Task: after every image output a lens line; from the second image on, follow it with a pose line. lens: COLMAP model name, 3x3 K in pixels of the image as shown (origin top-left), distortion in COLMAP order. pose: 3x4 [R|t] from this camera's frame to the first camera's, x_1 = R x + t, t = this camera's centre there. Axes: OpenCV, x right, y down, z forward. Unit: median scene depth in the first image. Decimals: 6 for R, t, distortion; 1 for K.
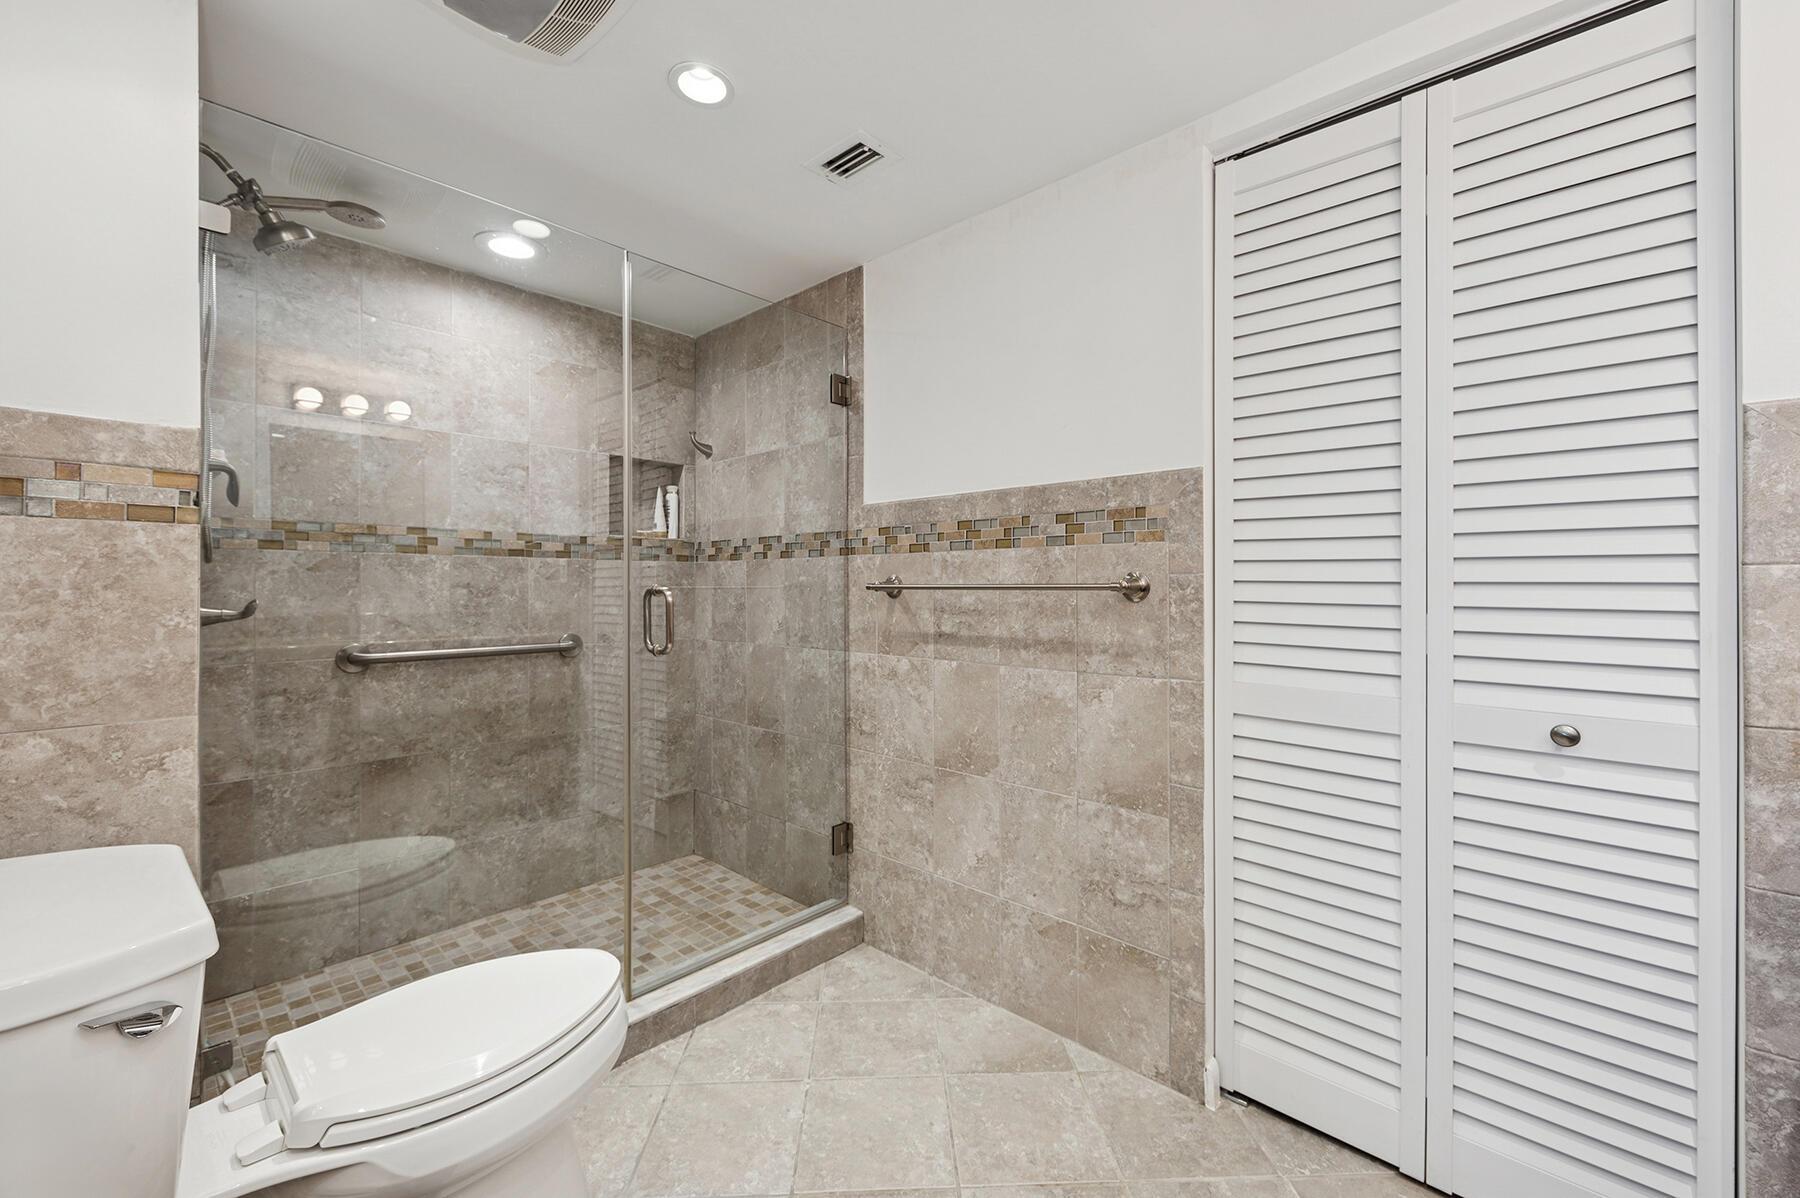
lens RADIAL K [[740.7, 0, 902.6], [0, 740.7, 580.1], [0, 0, 1]] dist [0.004452, -0.002049]
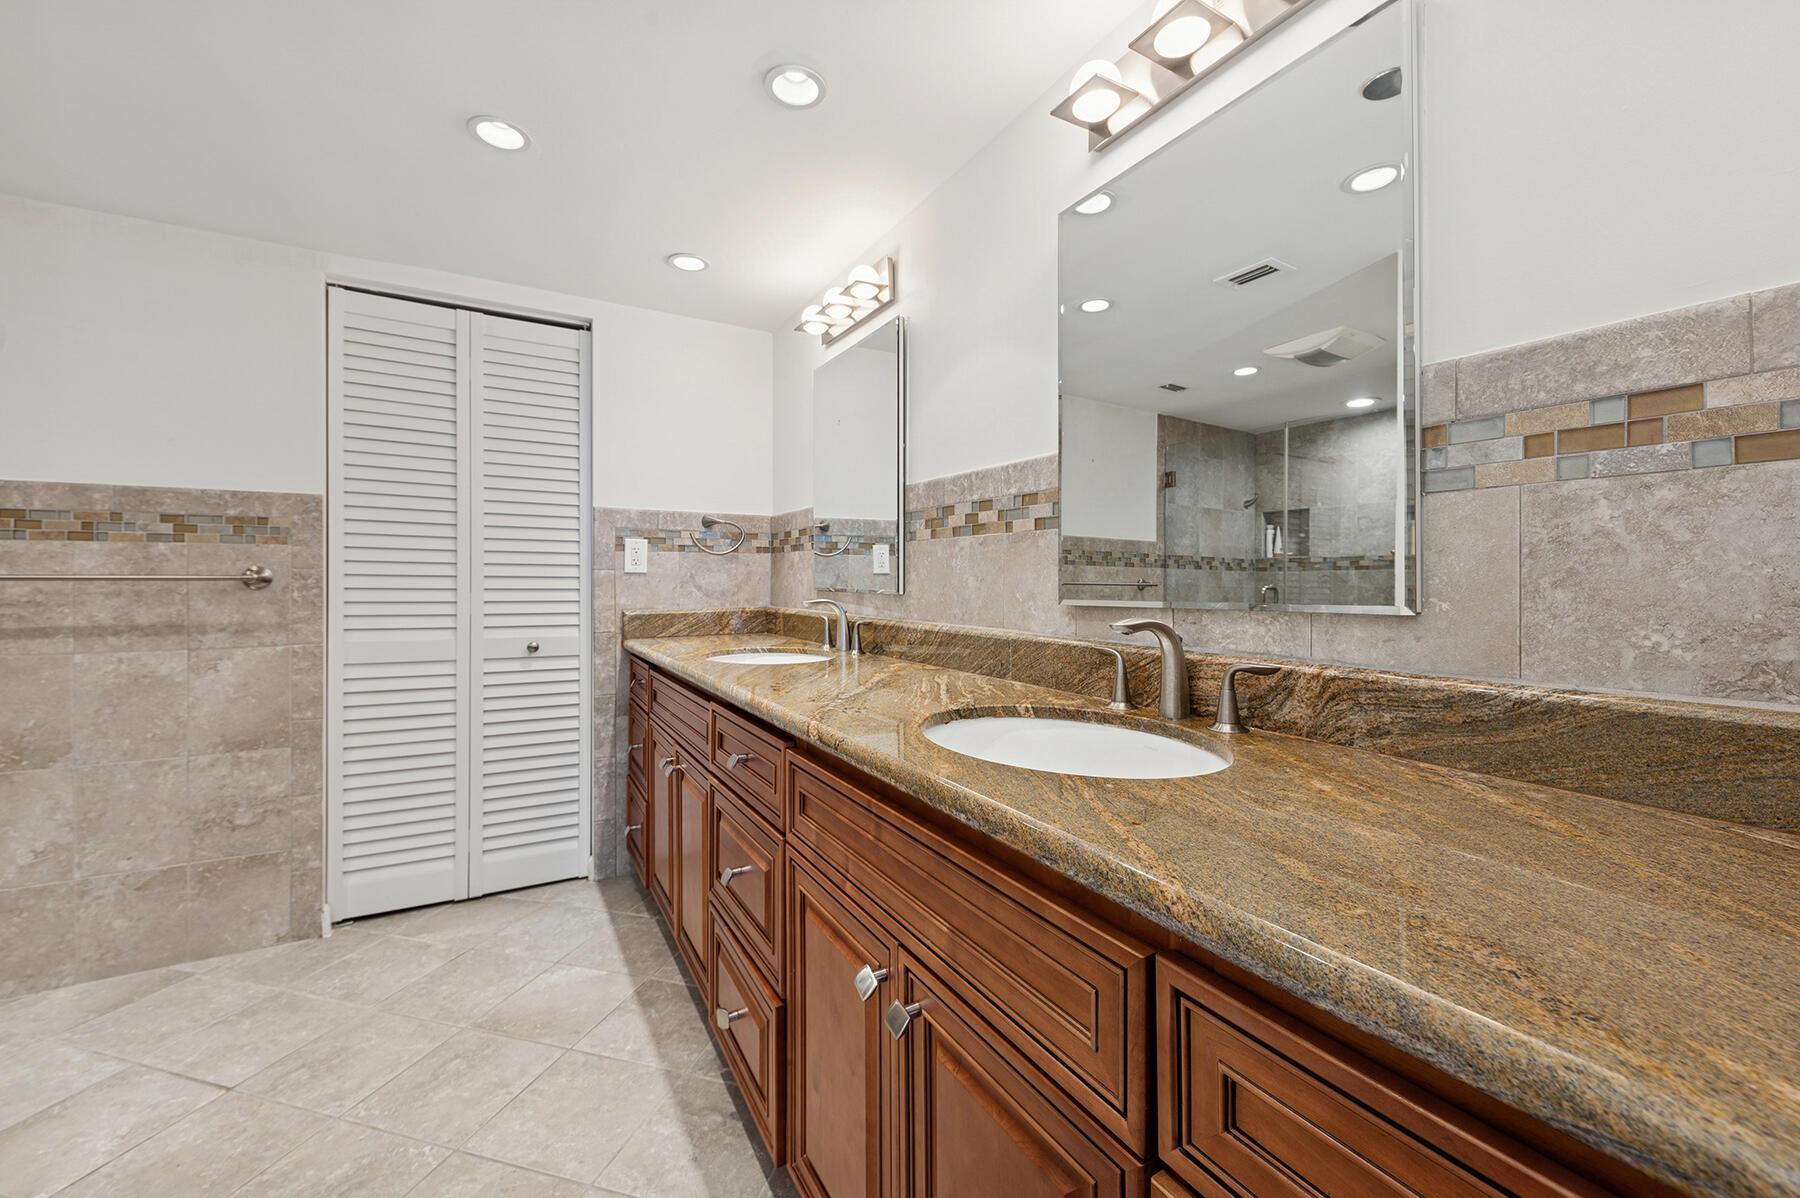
lens RADIAL K [[698.4, 0, 905.7], [0, 698.4, 585.6], [0, 0, 1]] dist [-0.004083, -0.001716]
pose [[0.285337, -0.000815, 0.958427, -0.524730], [-0.004551, 0.999987, 0.002205, 0.014220], [-0.958416, -0.004991, 0.285330, -0.435258]]
